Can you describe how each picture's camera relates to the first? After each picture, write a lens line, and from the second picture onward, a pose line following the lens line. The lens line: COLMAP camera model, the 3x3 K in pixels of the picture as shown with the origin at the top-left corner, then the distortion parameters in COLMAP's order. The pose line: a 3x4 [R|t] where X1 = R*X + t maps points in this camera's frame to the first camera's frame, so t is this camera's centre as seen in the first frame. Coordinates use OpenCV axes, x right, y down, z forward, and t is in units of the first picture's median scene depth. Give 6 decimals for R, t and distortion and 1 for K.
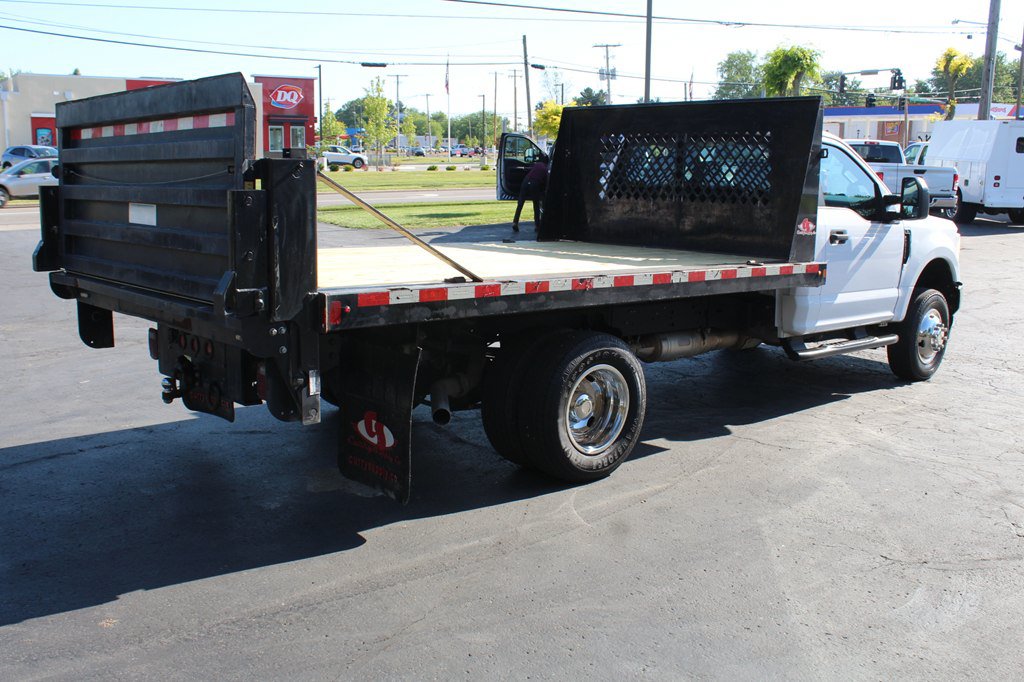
lens RADIAL K [[998.7, 0, 512.0], [0, 998.7, 341.0], [0, 0, 1]] dist [-0.152392, 0.157537]
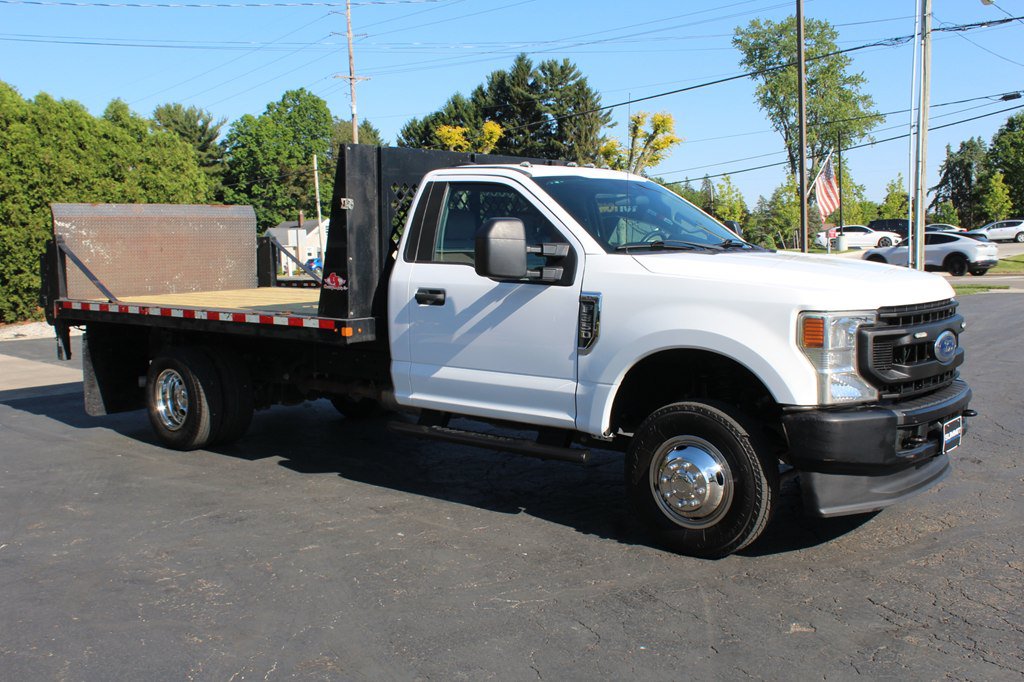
lens RADIAL K [[1038.6, 0, 501.1], [0, 1038.6, 342.4], [0, 0, 1]] dist [-0.179639, 0.260223]
pose [[0.126818, 0.076465, -0.988974, 1.212491], [-0.143381, 0.987966, 0.058001, -0.127472], [0.981508, 0.134445, 0.136256, 0.947333]]
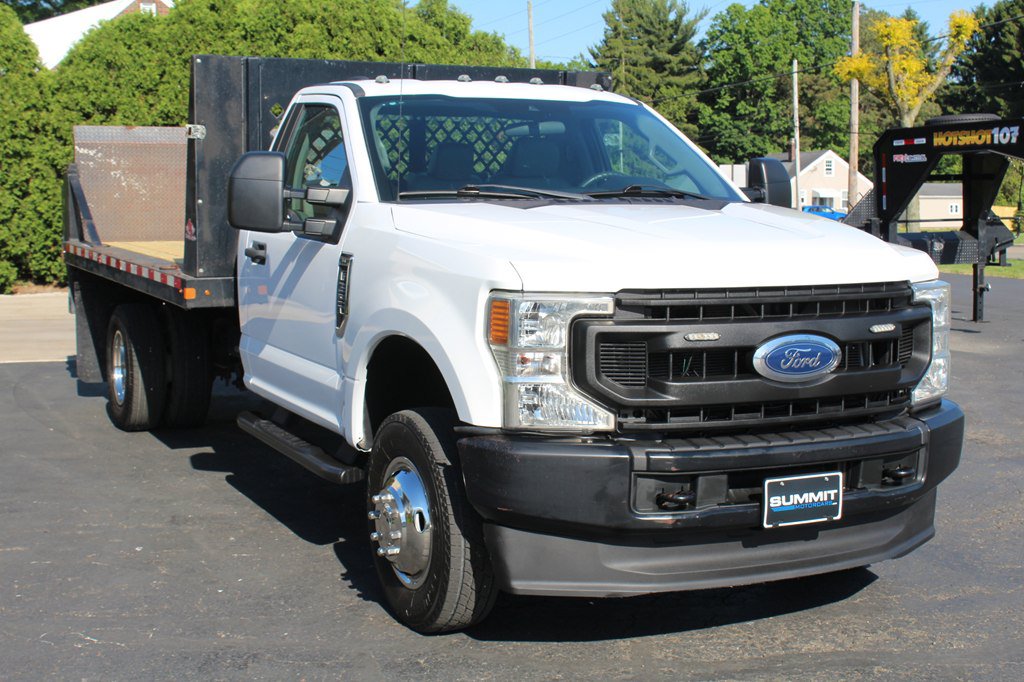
lens RADIAL K [[1438.7, 0, 512.0], [0, 1438.7, 341.0], [0, 0, 1]] dist [-0.064301, 0.114630]
pose [[-0.282579, 0.084426, -0.955522, 1.190487], [-0.164992, 0.976996, 0.135116, -0.204454], [0.944948, 0.195835, -0.262149, 1.418893]]
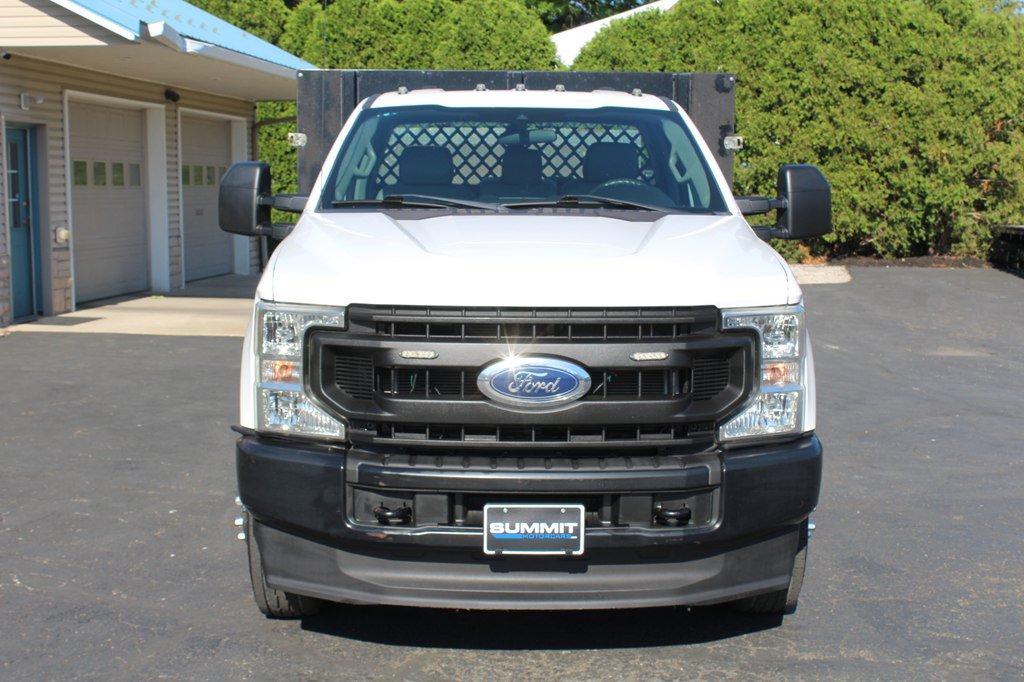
lens RADIAL K [[1416.2, 0, 512.0], [0, 1416.2, 341.0], [0, 0, 1]] dist [-0.071519, 0.090542]
pose [[-0.663840, 0.068595, -0.744722, 0.992283], [-0.139982, 0.966790, 0.213828, -0.280280], [0.734658, 0.246195, -0.632192, 1.759830]]
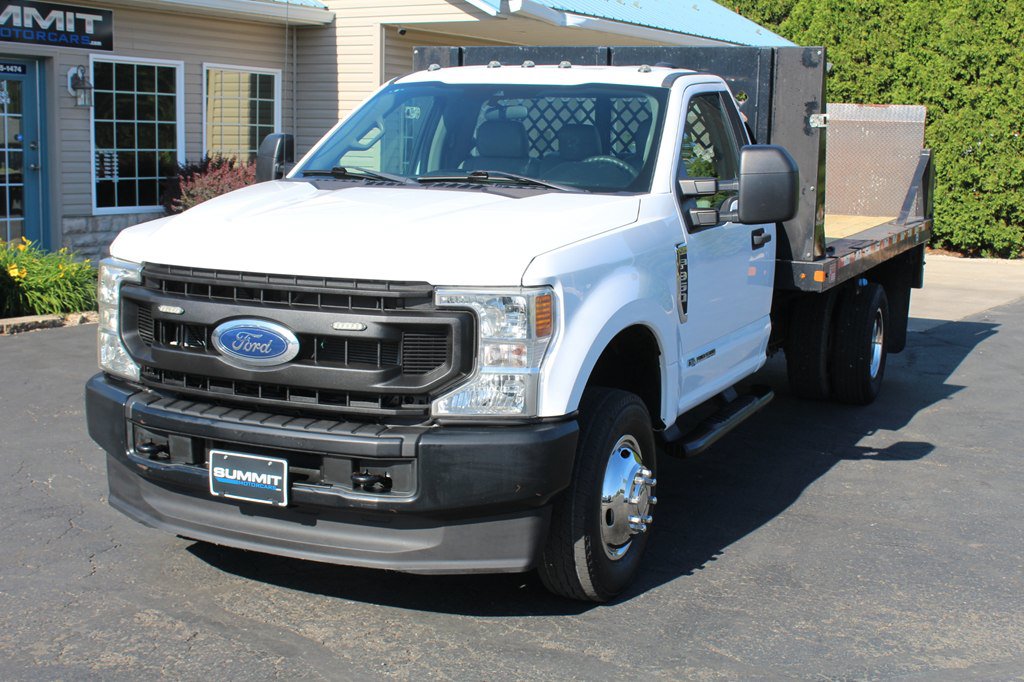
lens RADIAL K [[1416.2, 0, 512.0], [0, 1416.2, 341.0], [0, 0, 1]] dist [-0.071519, 0.090542]
pose [[-0.920784, 0.020163, -0.389552, 0.667008], [-0.101260, 0.952072, 0.288627, -0.339196], [0.376701, 0.305209, -0.874611, 2.016523]]
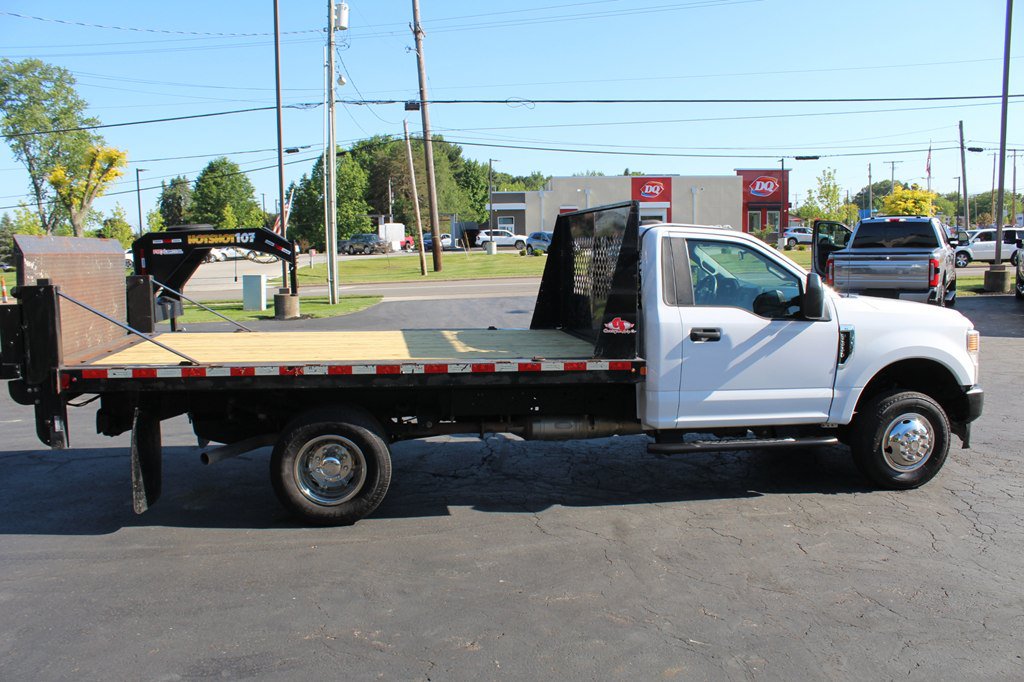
lens RADIAL K [[842.7, 0, 499.9], [0, 842.7, 362.2], [0, 0, 1]] dist [-0.180581, 0.148781]
pose [[0.827590, 0.053573, -0.558771, 0.636642], [-0.071664, 0.997373, -0.010515, -0.054159], [0.556740, 0.048746, 0.829256, 0.180600]]
